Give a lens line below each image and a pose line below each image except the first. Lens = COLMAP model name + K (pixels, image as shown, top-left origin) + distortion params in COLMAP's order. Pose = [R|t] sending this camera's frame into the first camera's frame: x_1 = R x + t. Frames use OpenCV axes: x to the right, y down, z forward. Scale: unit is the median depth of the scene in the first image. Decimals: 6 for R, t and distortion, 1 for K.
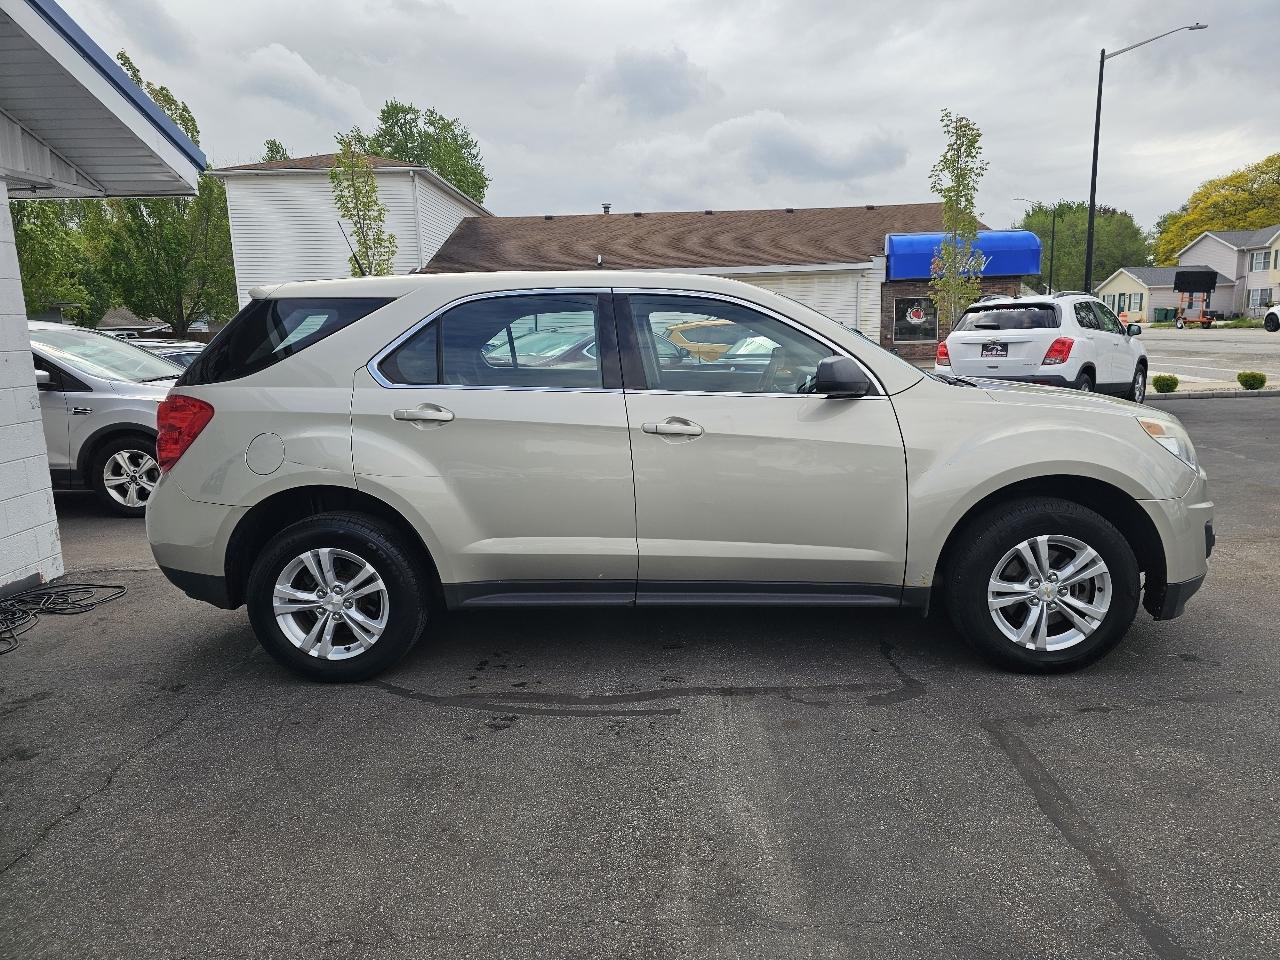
lens RADIAL K [[847.3, 0, 643.6], [0, 847.3, 471.2], [0, 0, 1]] dist [0.070758, -0.068936]
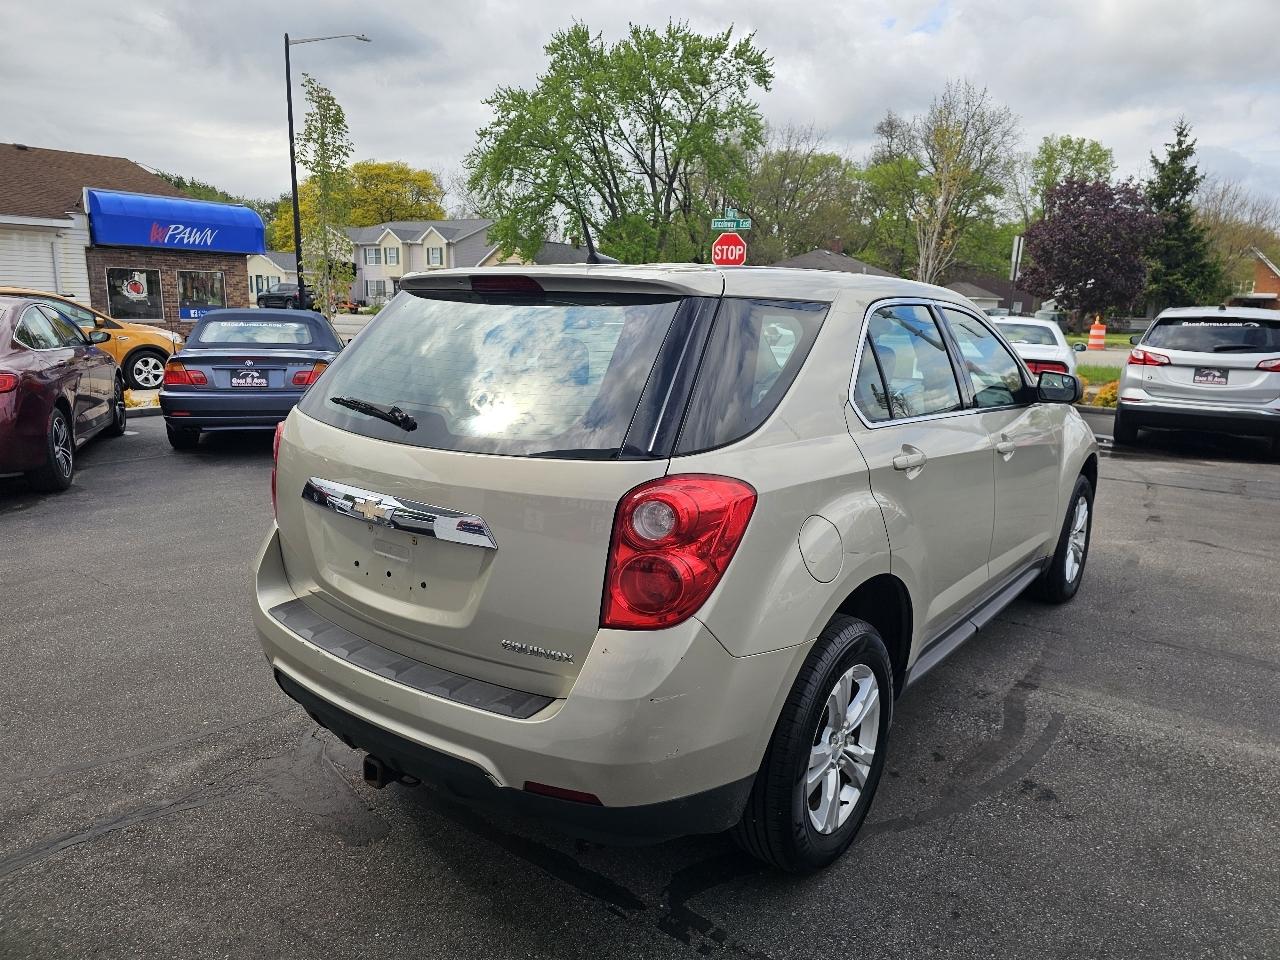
lens RADIAL K [[858.5, 0, 640.0], [0, 858.5, 480.0], [0, 0, 1]] dist [0.051804, -0.075740]
pose [[0.569068, -0.124533, 0.812806, -0.982273], [0.096523, 0.991748, 0.084371, -0.129183], [-0.816606, 0.030441, 0.576392, 0.718195]]
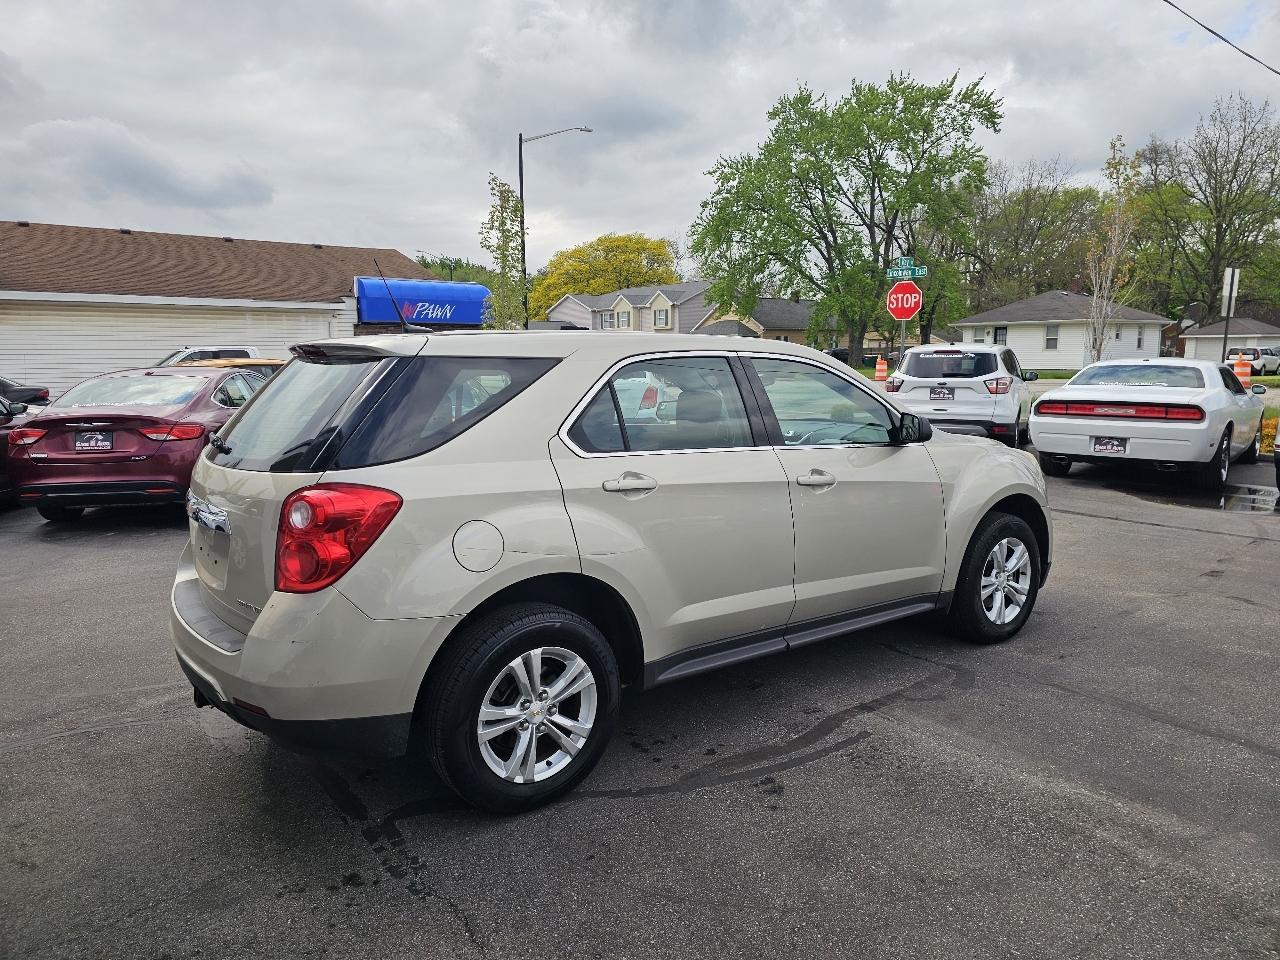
lens RADIAL K [[852.2, 0, 617.5], [0, 852.2, 475.9], [0, 0, 1]] dist [0.028926, -0.028926]
pose [[0.789190, -0.064745, 0.610727, -0.796833], [0.088588, 0.996029, -0.008883, -0.064123], [-0.607727, 0.061114, 0.791791, 0.268967]]
